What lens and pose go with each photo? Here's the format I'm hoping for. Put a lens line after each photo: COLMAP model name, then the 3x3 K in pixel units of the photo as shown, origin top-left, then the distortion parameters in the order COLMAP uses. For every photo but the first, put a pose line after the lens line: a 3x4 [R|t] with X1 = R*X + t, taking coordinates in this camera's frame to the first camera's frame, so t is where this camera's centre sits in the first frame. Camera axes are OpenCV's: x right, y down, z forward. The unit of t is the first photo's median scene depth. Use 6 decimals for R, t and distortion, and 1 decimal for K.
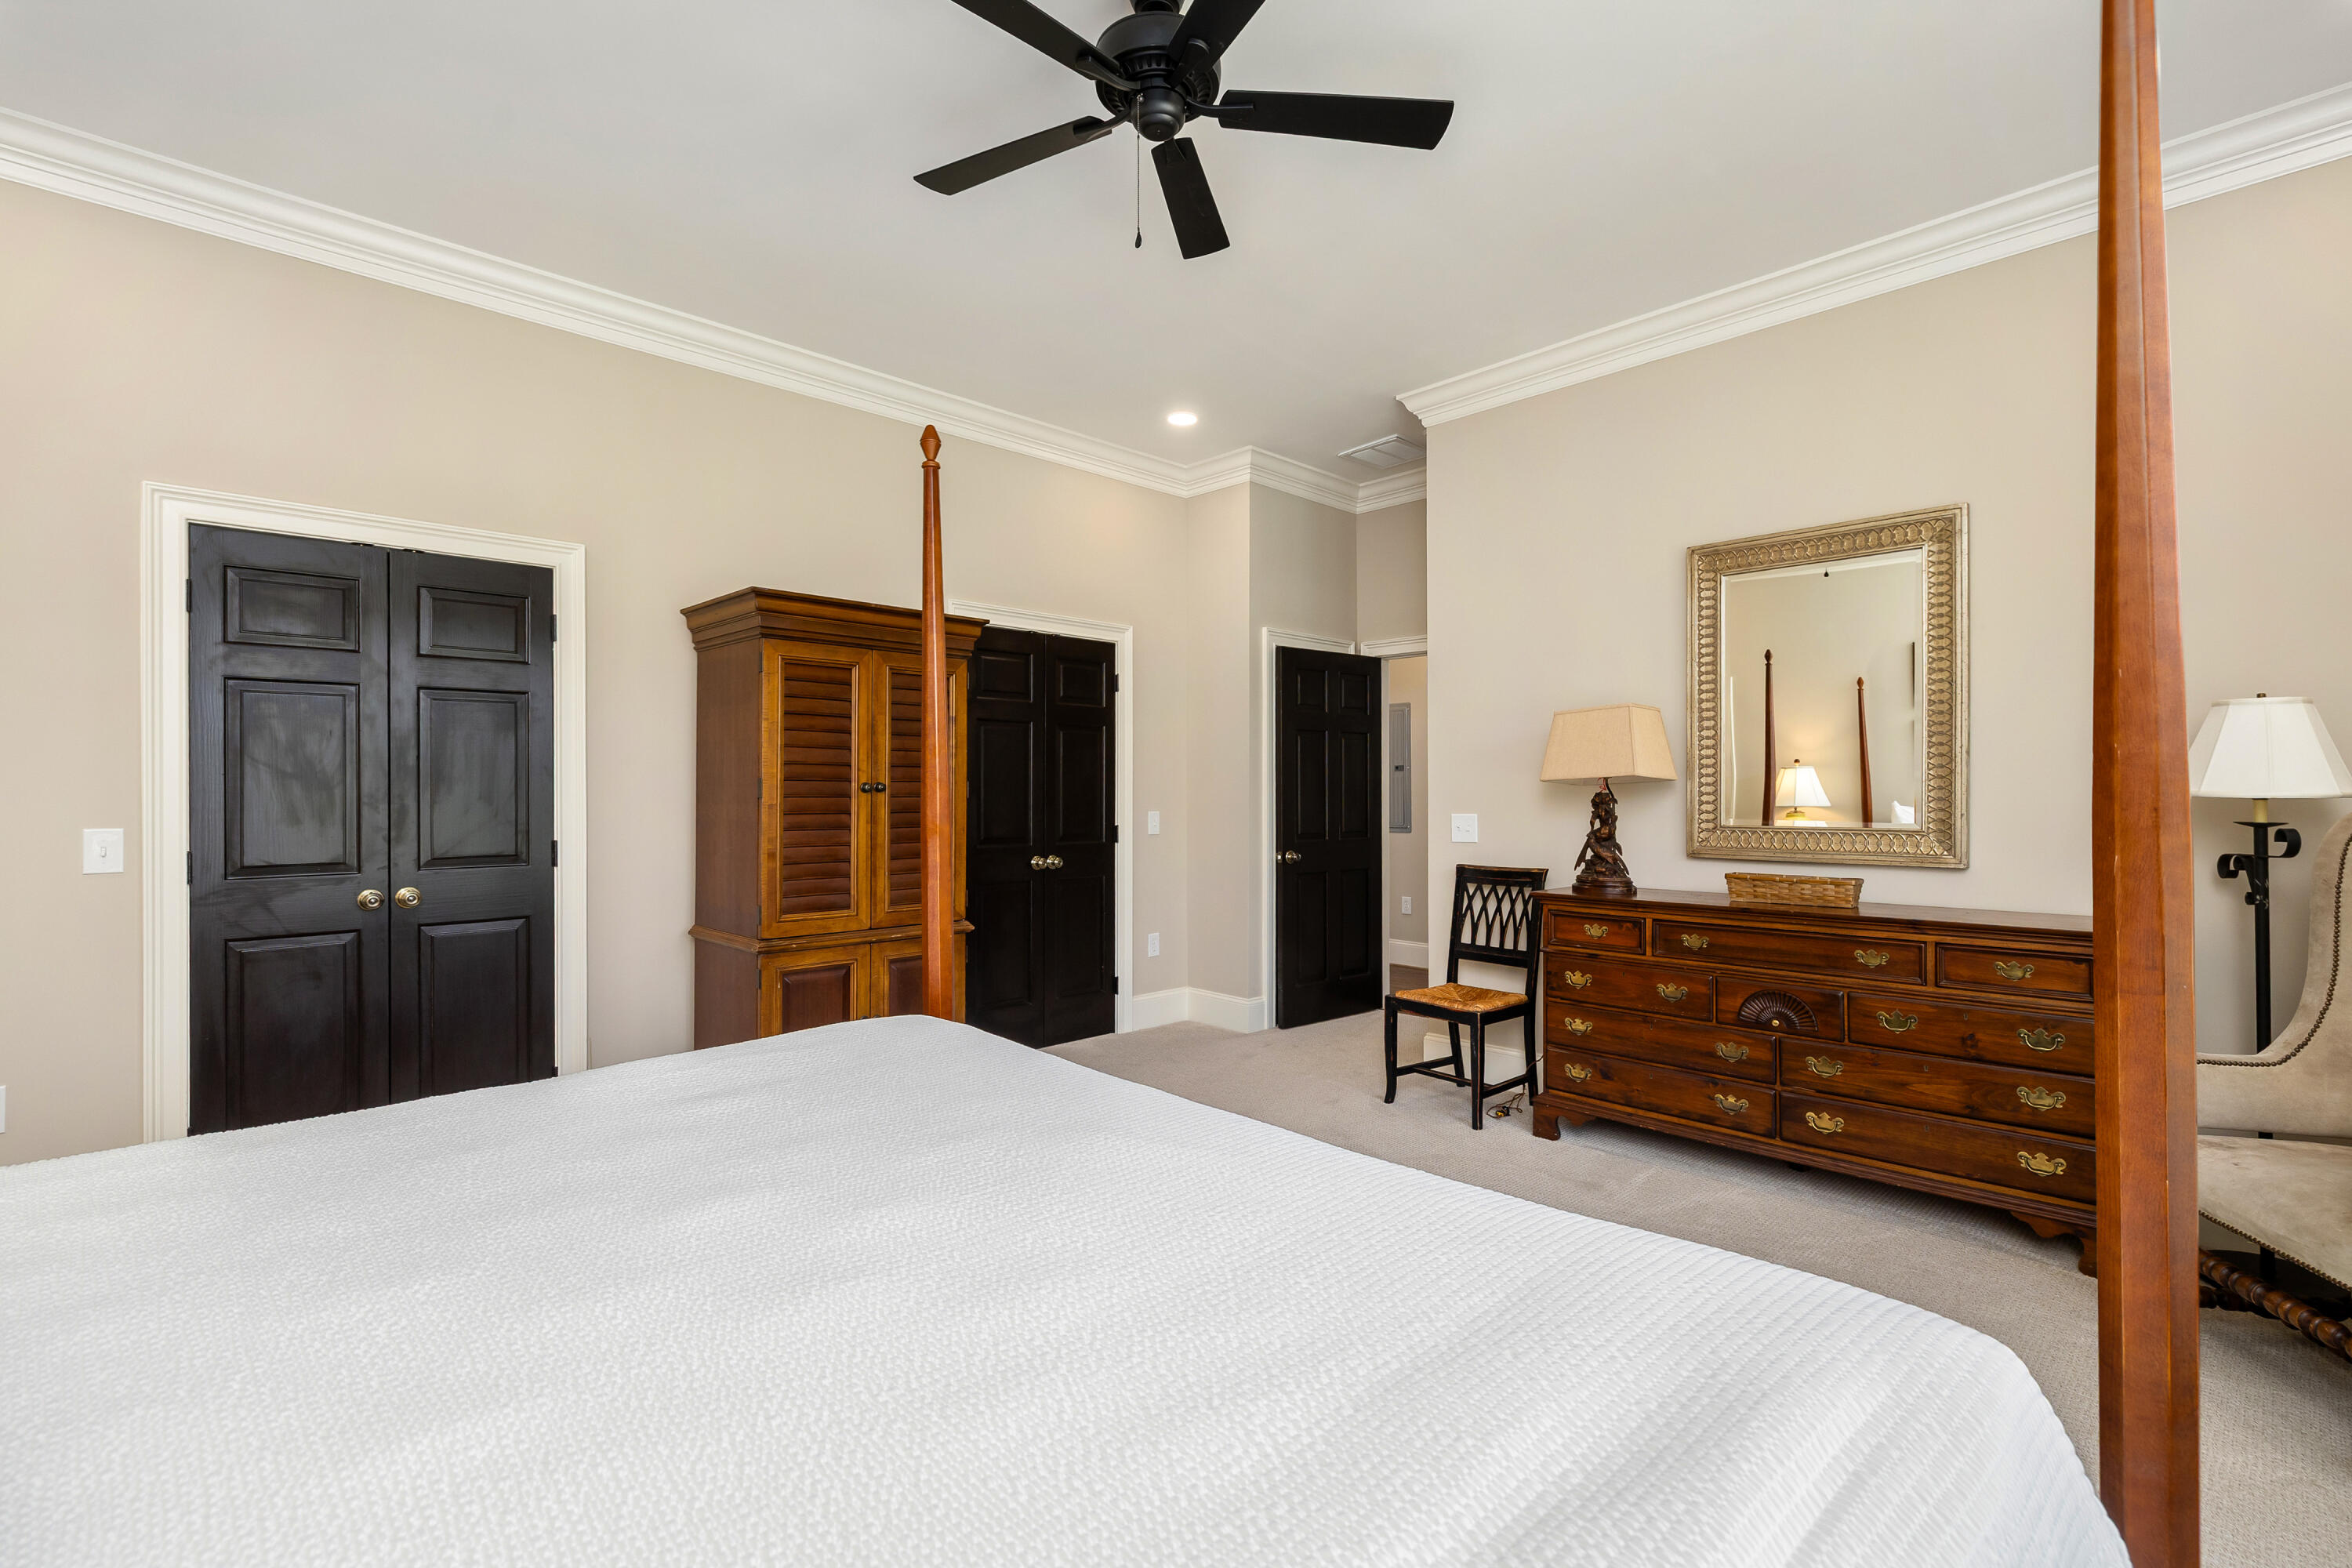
lens RADIAL K [[1009.9, 0, 1180.6], [0, 1009.9, 786.6], [0, 0, 1]] dist [0.000590, 0.000238]
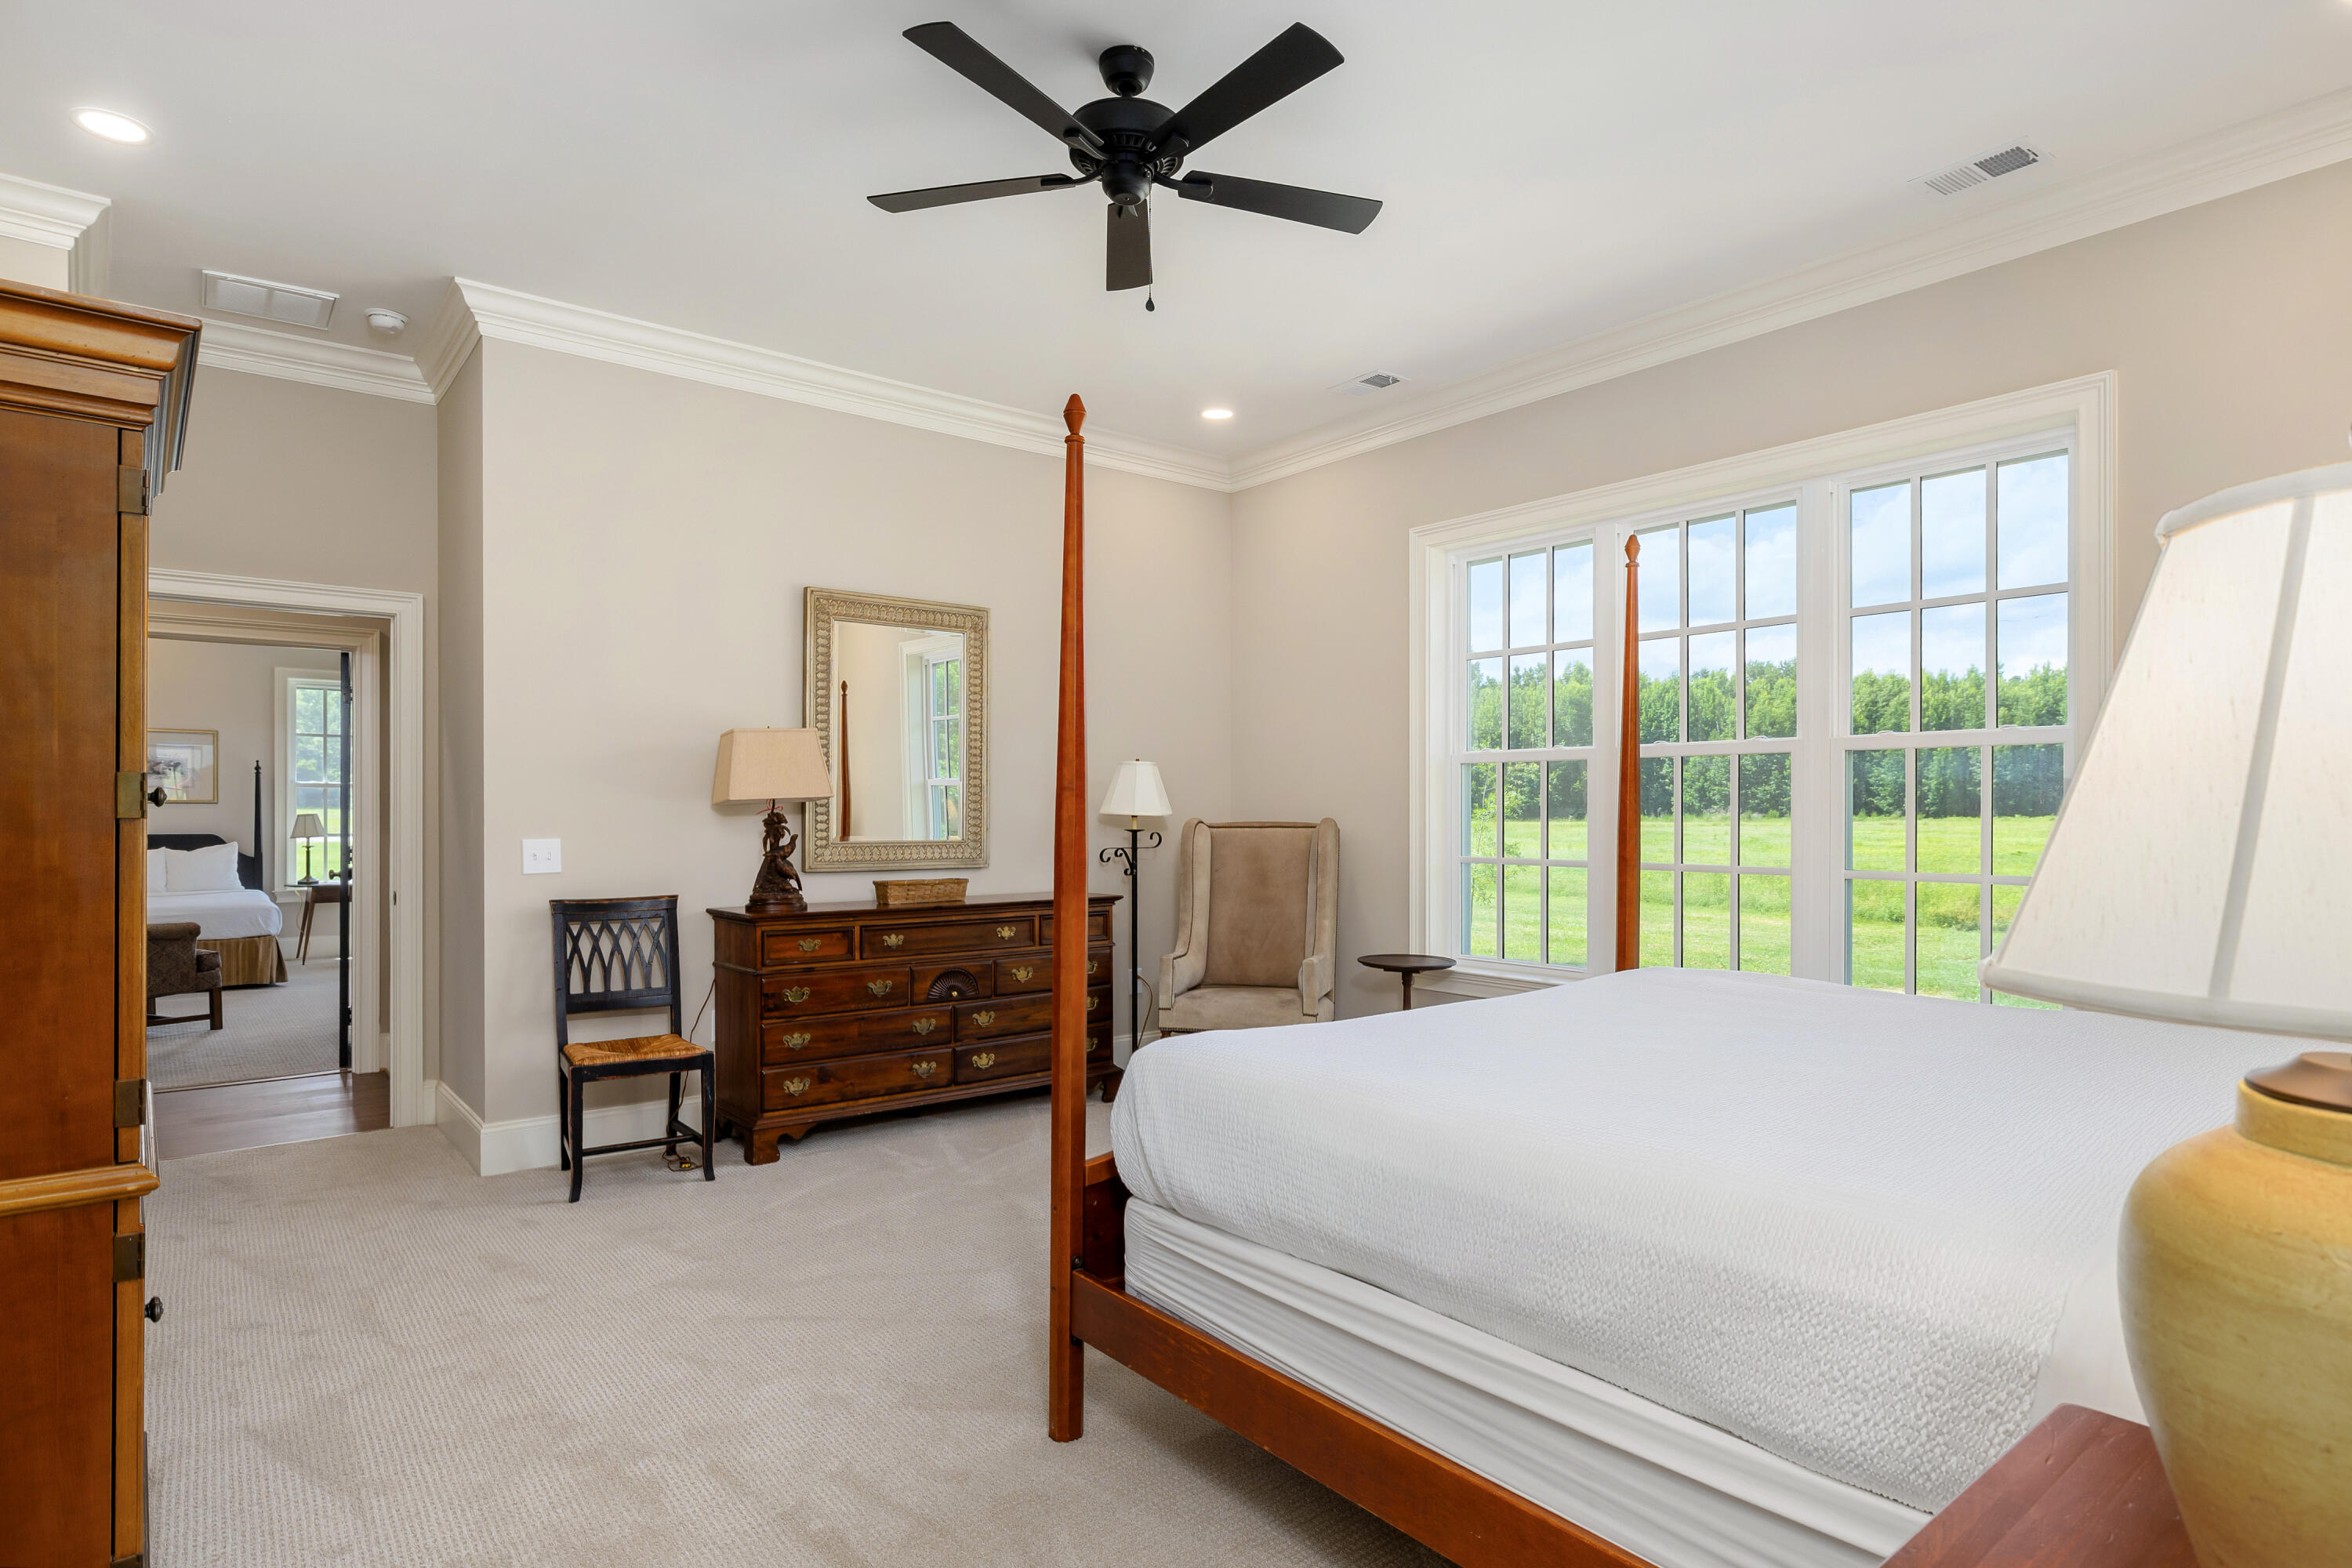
lens RADIAL K [[1256.2, 0, 1160.3], [0, 1256.2, 791.1], [0, 0, 1]] dist [0.000178, -0.000145]
pose [[0.111682, 0.011225, 0.993681, -0.873238], [-0.010490, 0.999894, -0.010116, -0.007943], [-0.993689, -0.009294, 0.111788, 0.515951]]
